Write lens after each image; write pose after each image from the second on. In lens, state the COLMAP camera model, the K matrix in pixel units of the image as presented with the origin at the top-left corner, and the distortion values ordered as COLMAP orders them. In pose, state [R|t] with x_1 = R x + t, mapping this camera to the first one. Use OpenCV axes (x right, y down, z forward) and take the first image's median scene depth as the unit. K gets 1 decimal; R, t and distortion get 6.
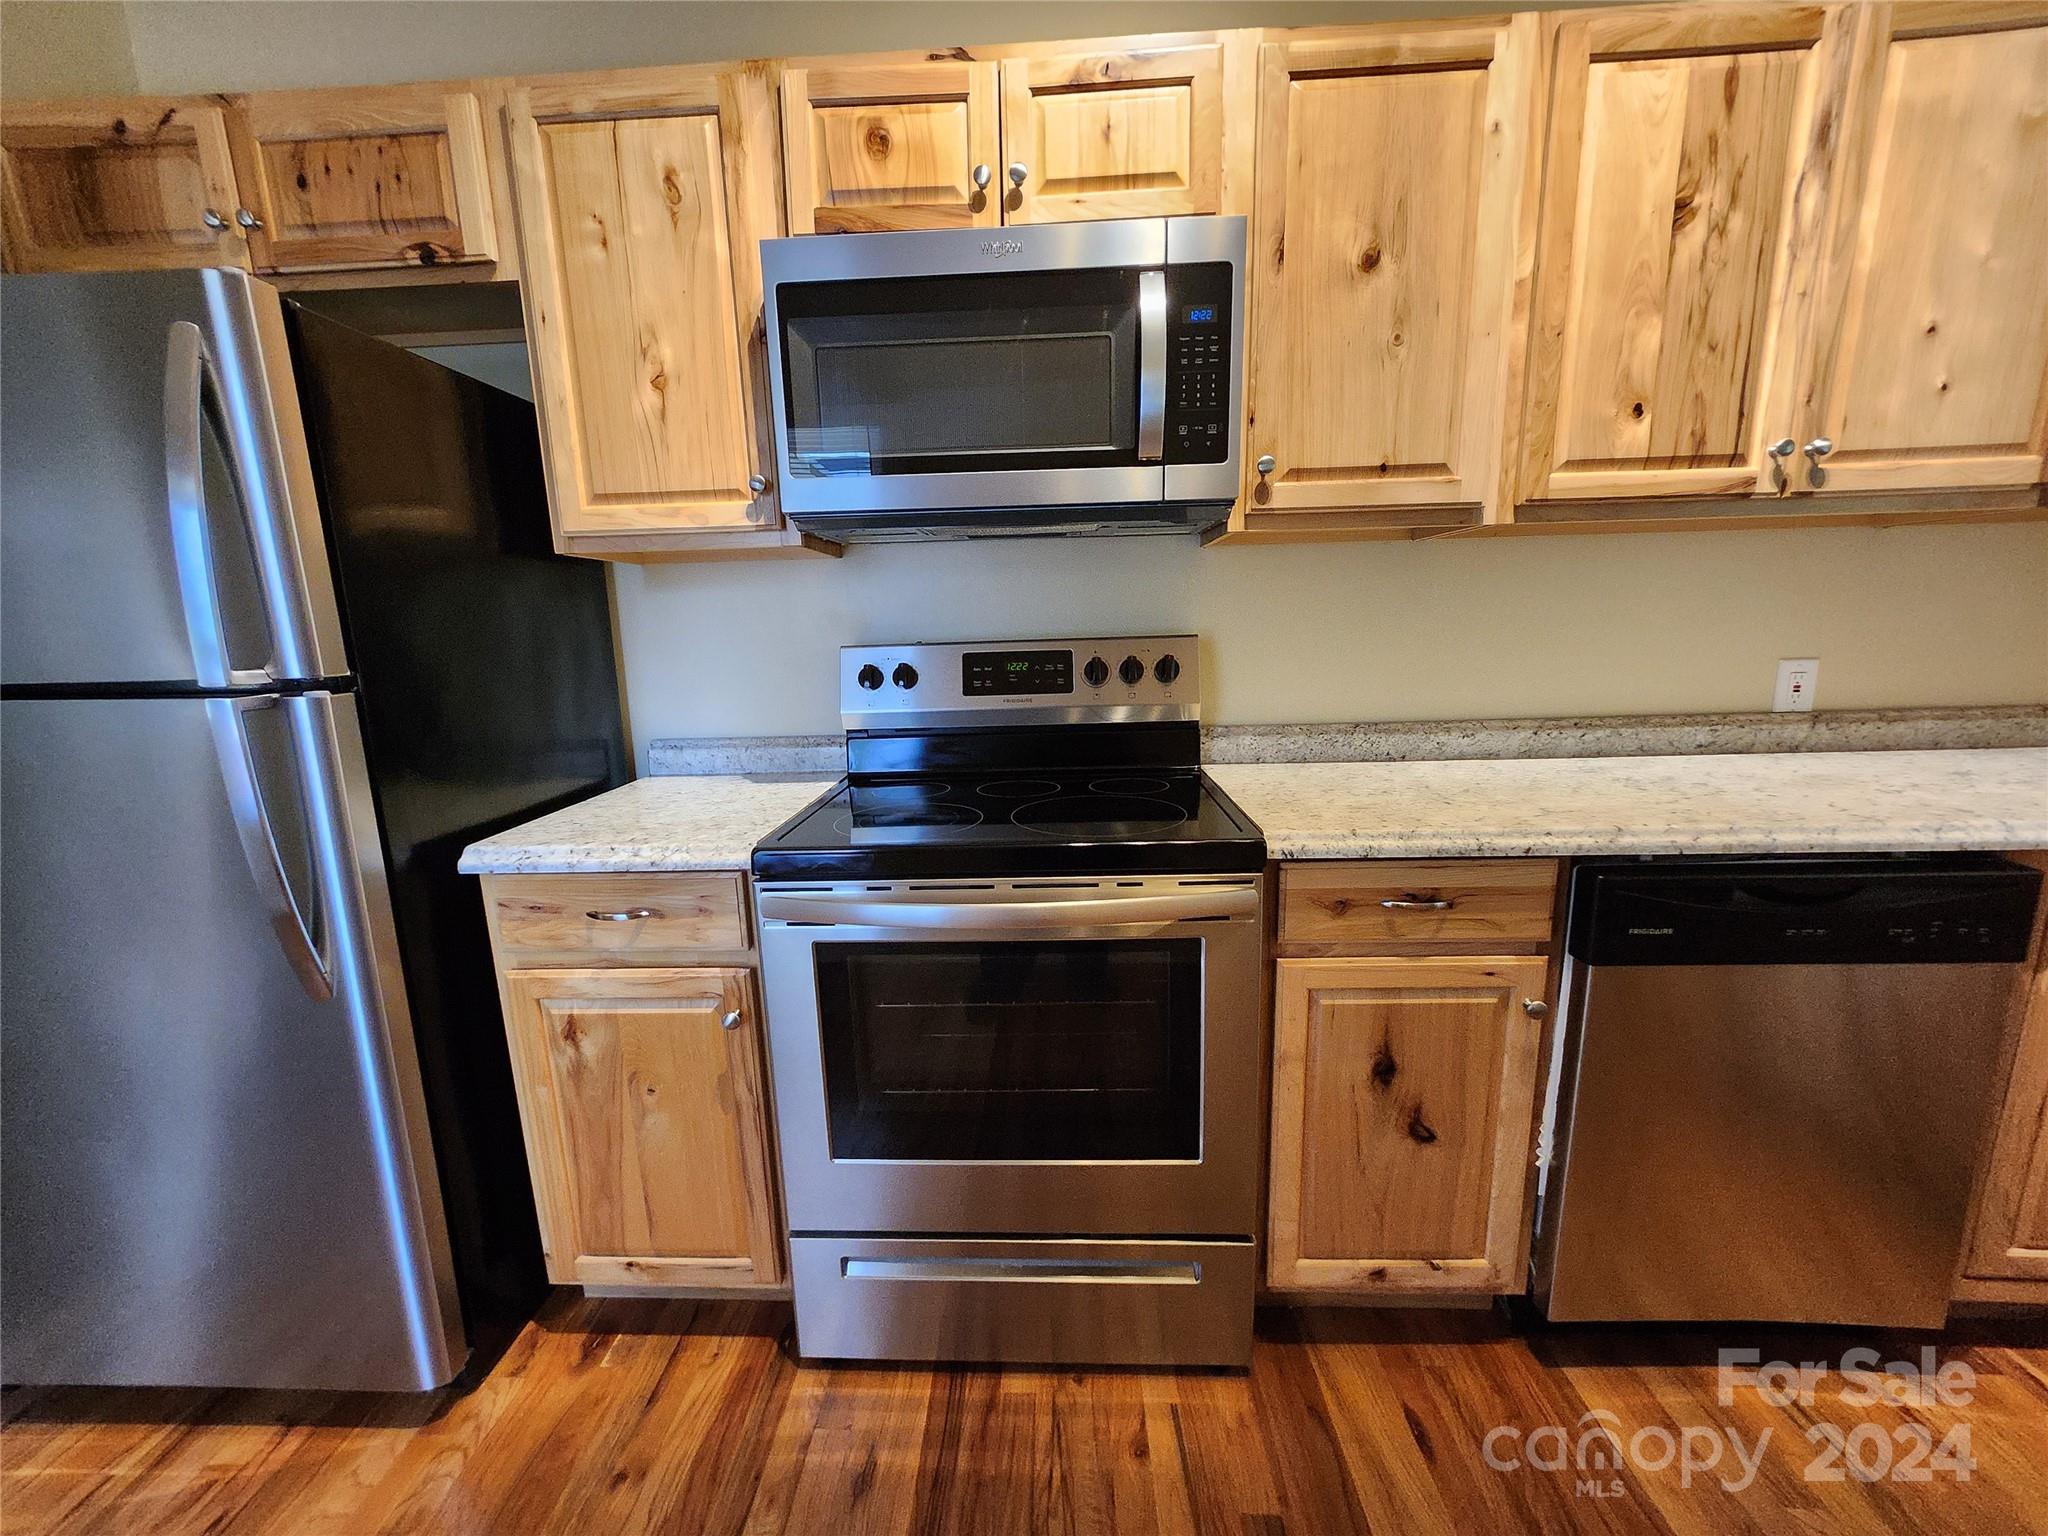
lens RADIAL K [[822.0, 0, 1021.8], [0, 822.0, 781.4], [0, 0, 1]] dist [-0.001213, 0.001142]
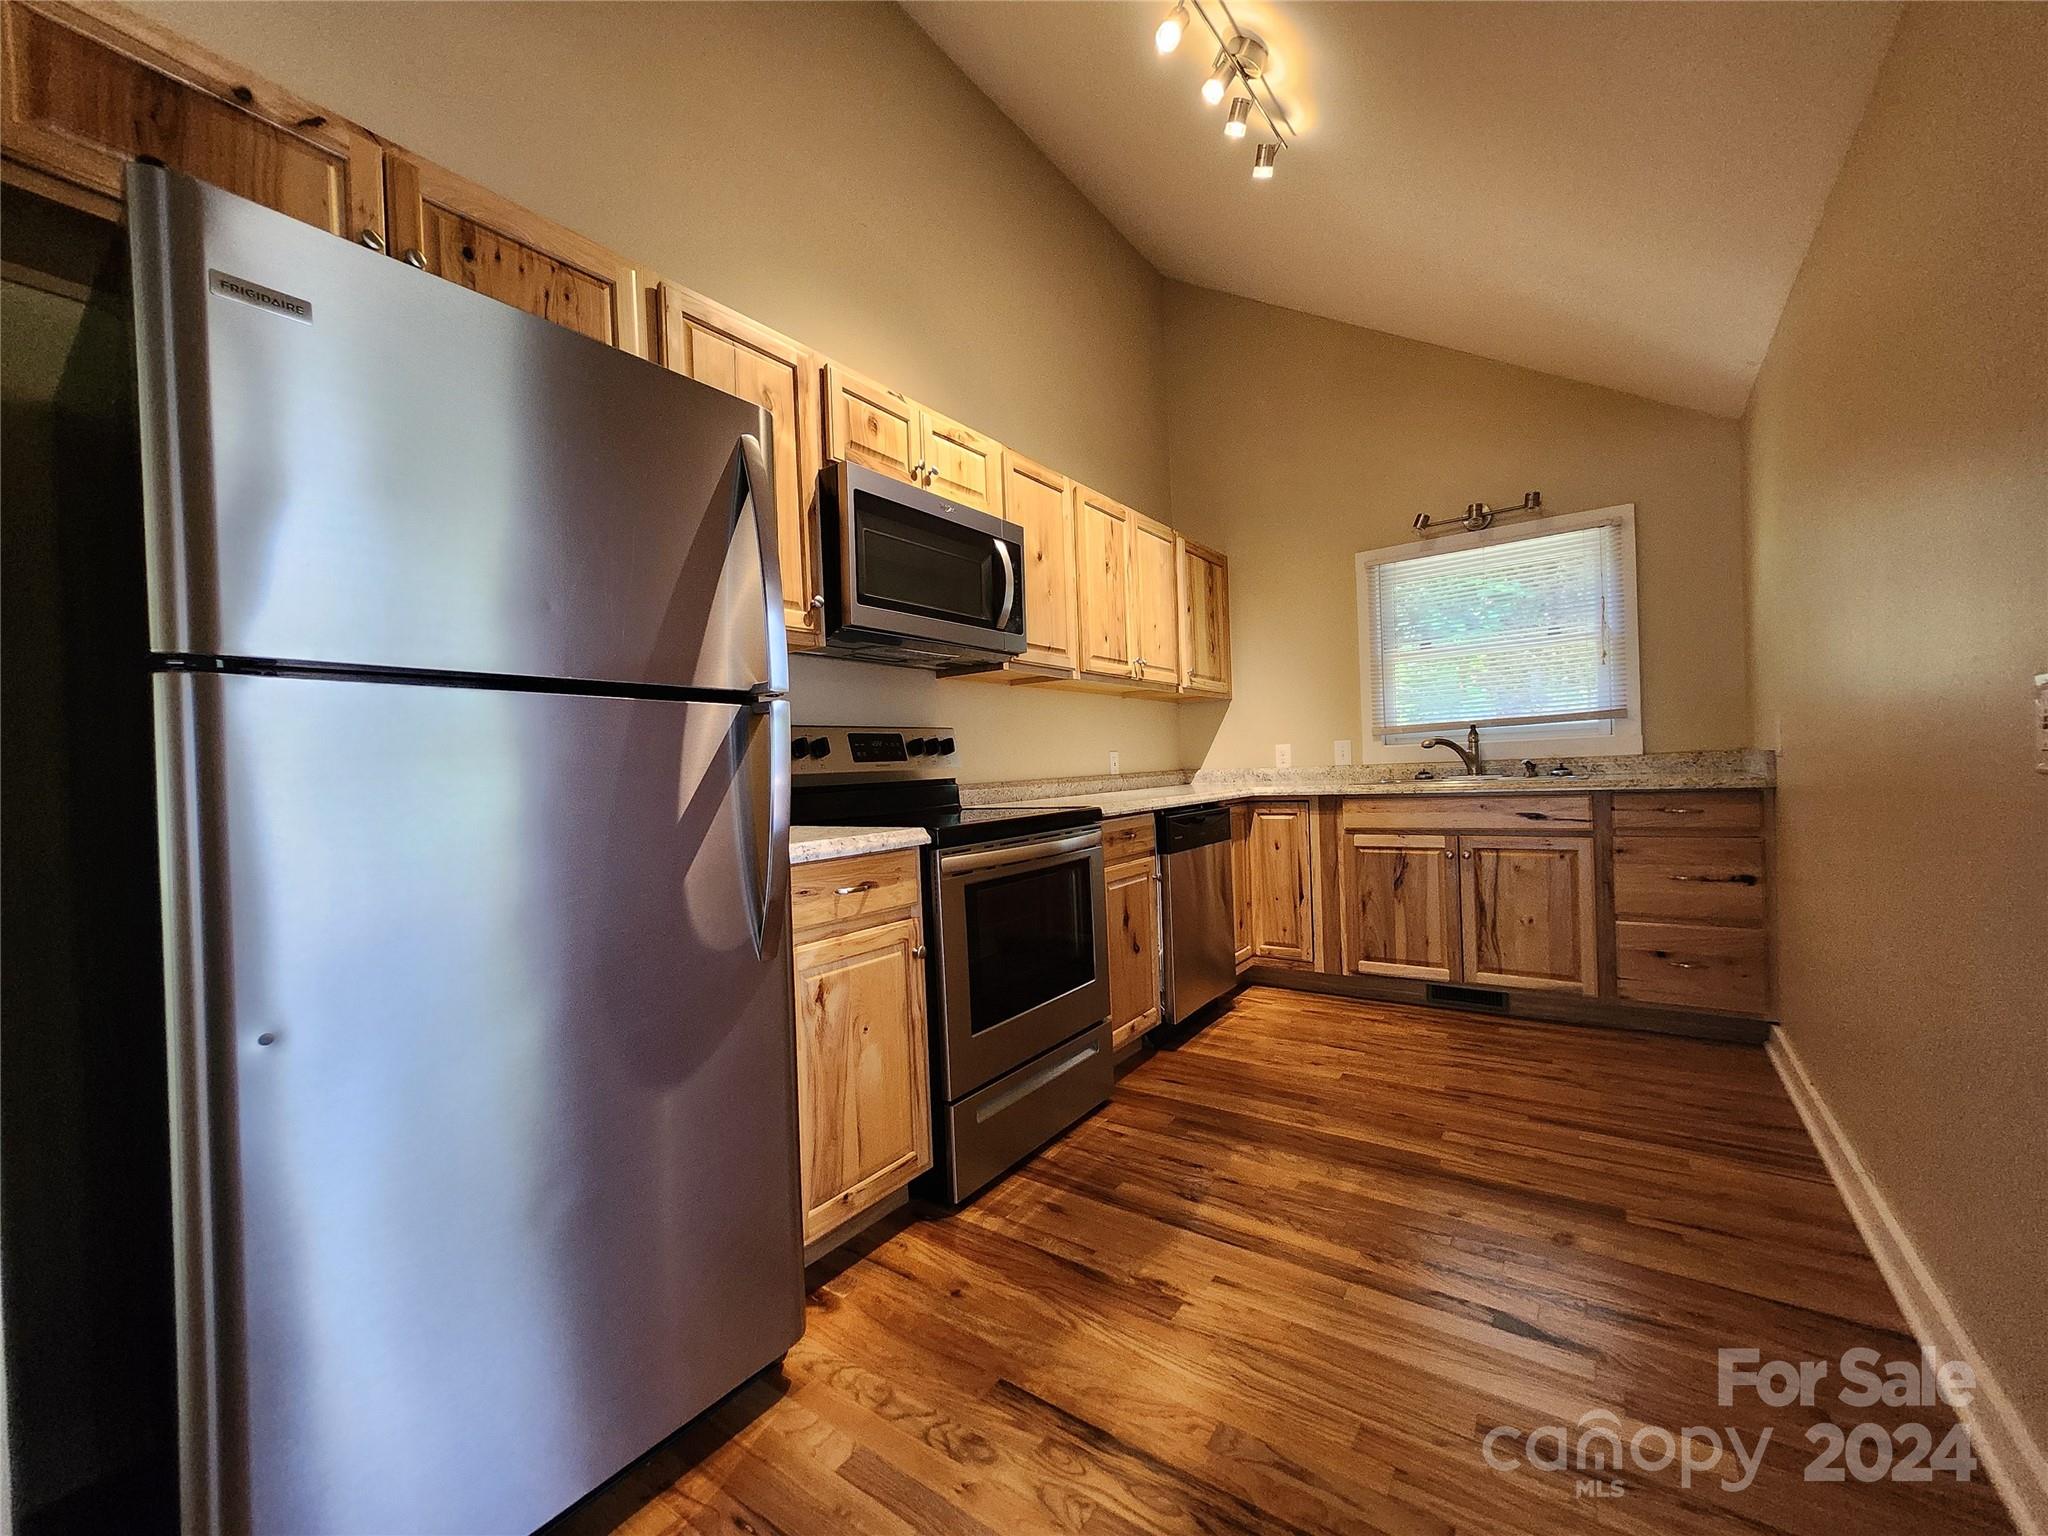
lens RADIAL K [[822.0, 0, 1015.2], [0, 822.0, 783.7], [0, 0, 1]] dist [-0.001213, 0.001142]
pose [[0.548901, -0.007514, 0.835854, -1.427133], [0.187718, 0.975526, -0.114504, 0.190639], [-0.814537, 0.219756, 0.536877, 0.014420]]
